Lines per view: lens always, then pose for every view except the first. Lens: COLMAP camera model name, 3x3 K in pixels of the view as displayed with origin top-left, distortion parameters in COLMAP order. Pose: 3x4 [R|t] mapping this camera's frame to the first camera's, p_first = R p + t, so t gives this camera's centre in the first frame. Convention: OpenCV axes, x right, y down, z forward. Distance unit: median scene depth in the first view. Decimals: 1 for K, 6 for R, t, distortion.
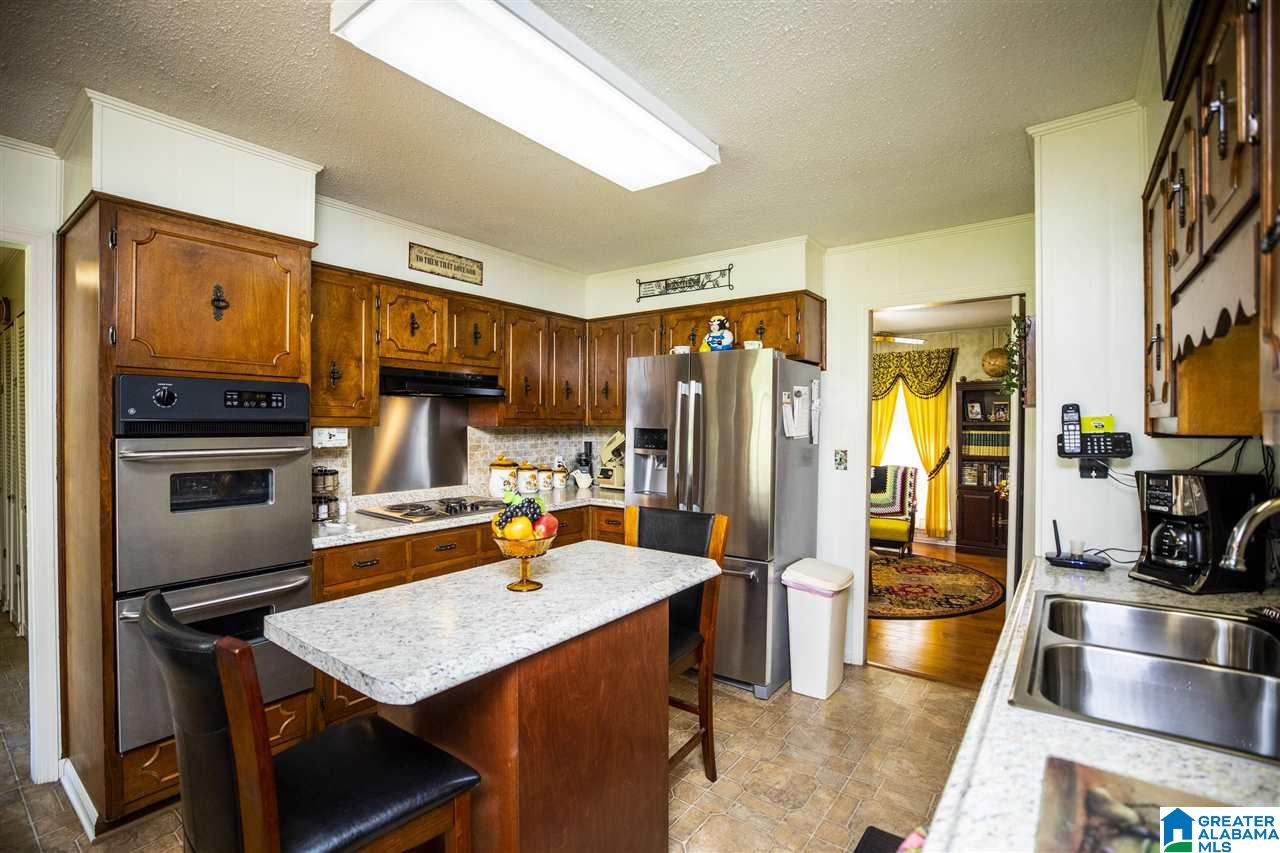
lens RADIAL K [[580.9, 0, 638.6], [0, 580.9, 429.0], [0, 0, 1]] dist [-0.038945, 0.009611]
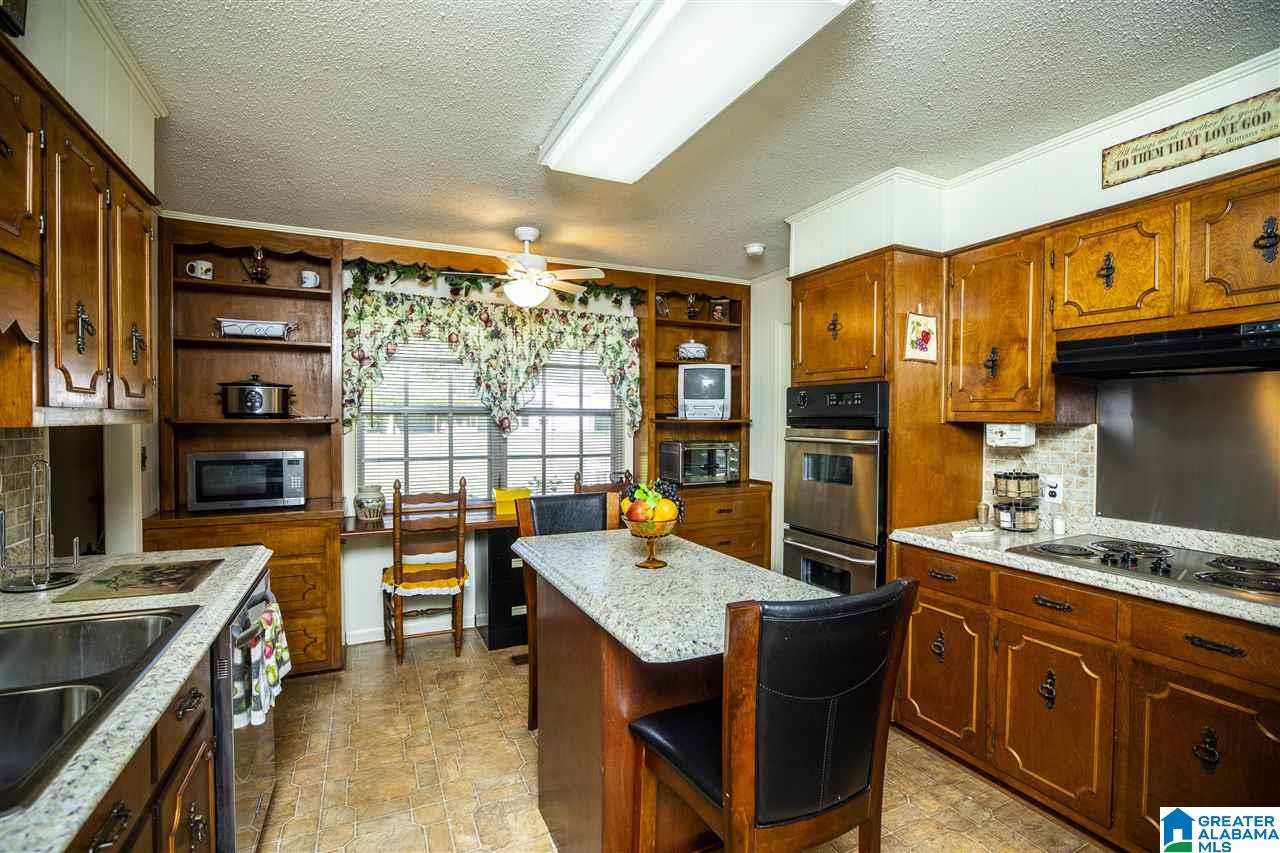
lens RADIAL K [[580.9, 0, 638.6], [0, 580.9, 429.0], [0, 0, 1]] dist [-0.038945, 0.009611]
pose [[-0.466837, 0.012478, -0.884255, 0.435871], [-0.011800, 0.999724, 0.020337, -0.005004], [0.884265, 0.019928, -0.466561, 0.818136]]
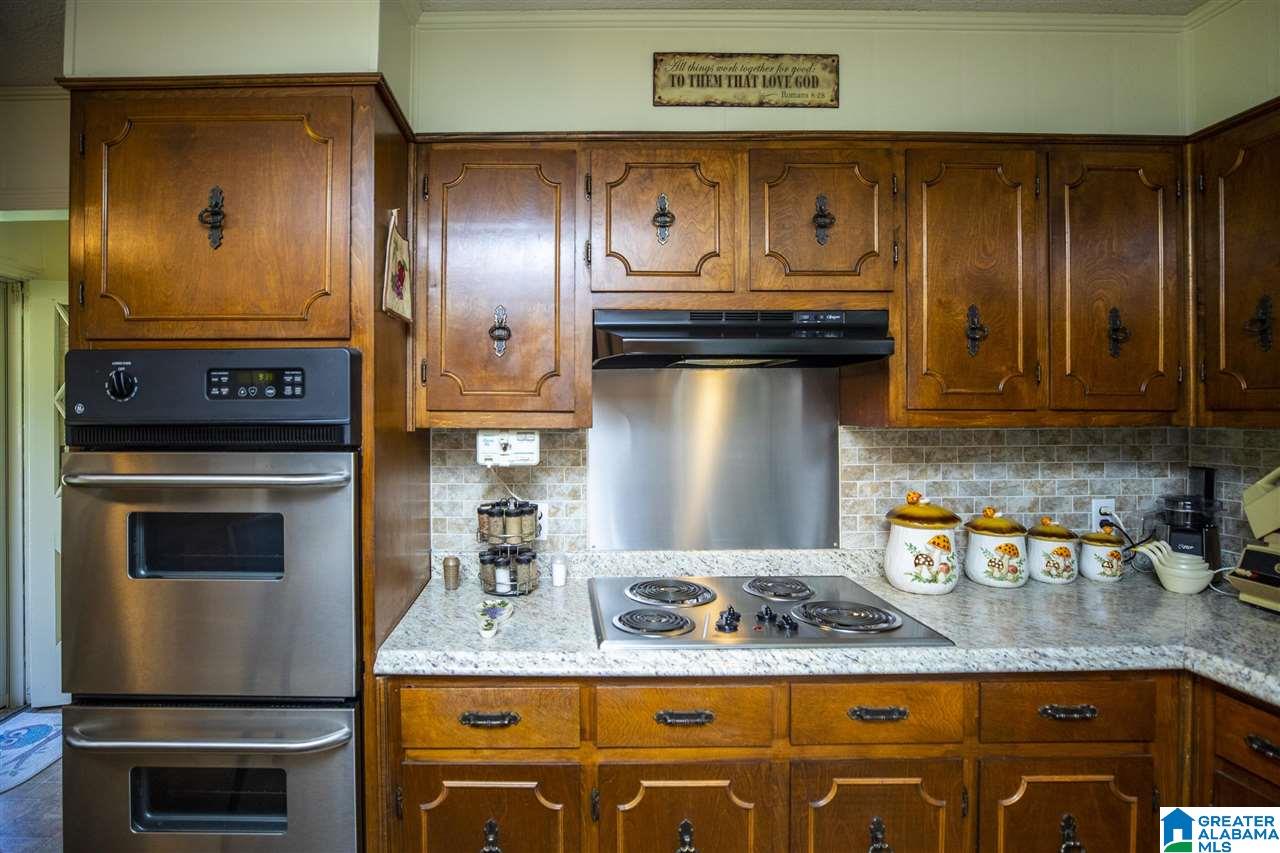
lens RADIAL K [[661.7, 0, 550.9], [0, 661.7, 408.2], [0, 0, 1]] dist [-0.038891, 0.007563]
pose [[0.589999, -0.005427, -0.807385, -0.001443], [-0.004032, 0.999945, -0.009668, -0.015654], [0.807394, 0.008960, 0.589945, 0.590699]]
